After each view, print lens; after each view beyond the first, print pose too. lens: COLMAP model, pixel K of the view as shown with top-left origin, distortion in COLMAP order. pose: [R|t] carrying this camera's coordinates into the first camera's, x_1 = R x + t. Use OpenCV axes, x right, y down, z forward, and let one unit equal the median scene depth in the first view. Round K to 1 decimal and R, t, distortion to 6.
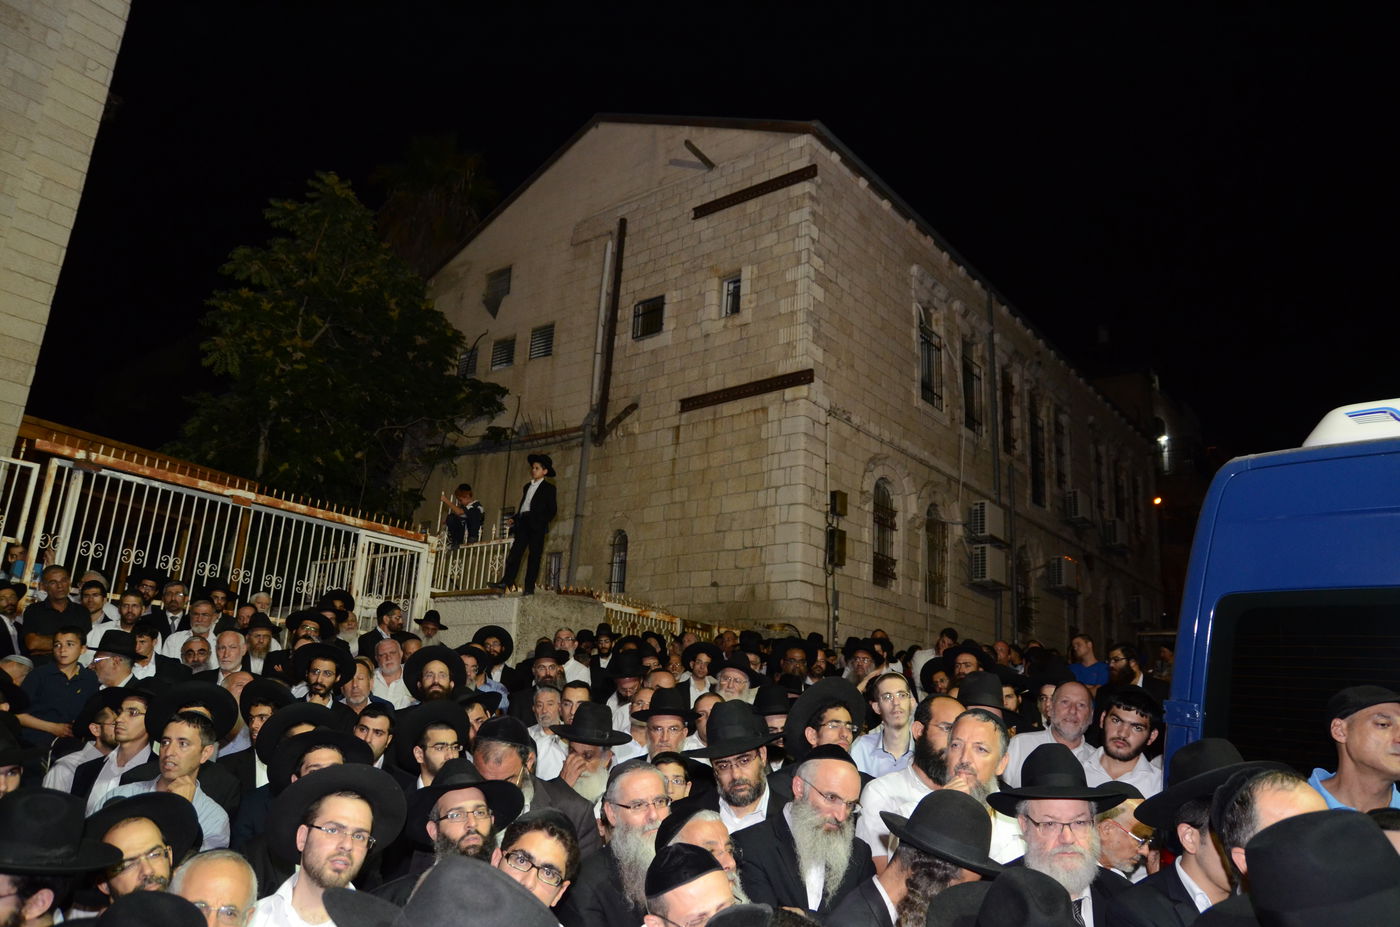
lens RADIAL K [[1028.7, 0, 688.6], [0, 1028.7, 462.5], [0, 0, 1]] dist [-0.135788, 0.119059]
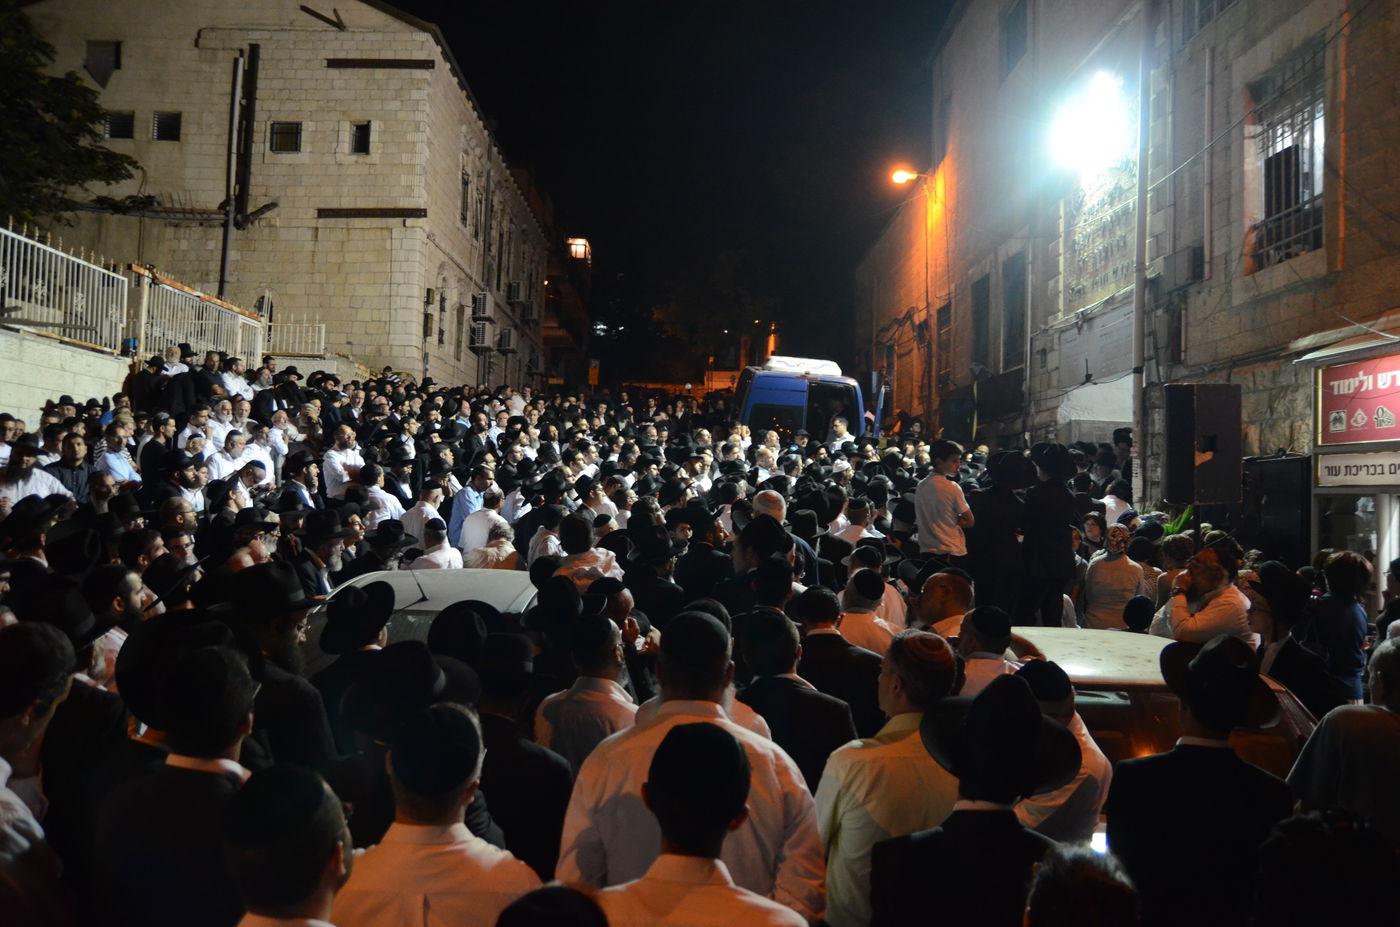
lens RADIAL K [[1028.7, 0, 698.5], [0, 1028.7, 469.6], [0, 0, 1]] dist [-0.135788, 0.119059]
pose [[0.773647, -0.011704, 0.633509, -0.471995], [-0.163762, 0.962165, 0.217762, -0.100150], [-0.612089, -0.272216, 0.742459, -0.427192]]
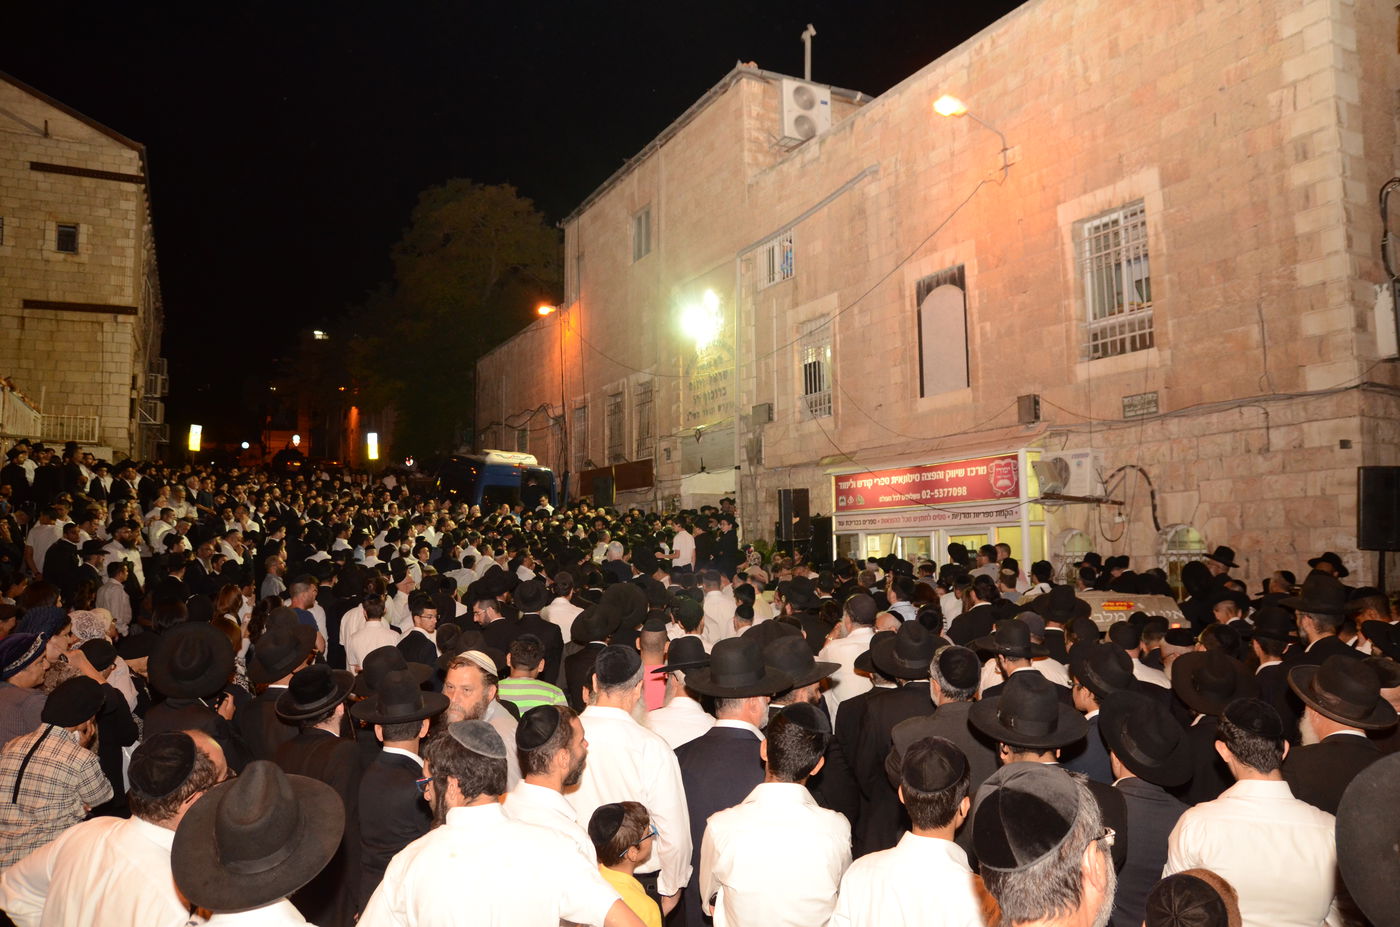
lens RADIAL K [[1028.7, 0, 707.9], [0, 1028.7, 464.2], [0, 0, 1]] dist [-0.135788, 0.119059]
pose [[0.409672, 0.023113, 0.911940, -0.912266], [-0.216531, 0.973573, 0.072597, -0.147016], [-0.886162, -0.227204, 0.403850, -0.541257]]
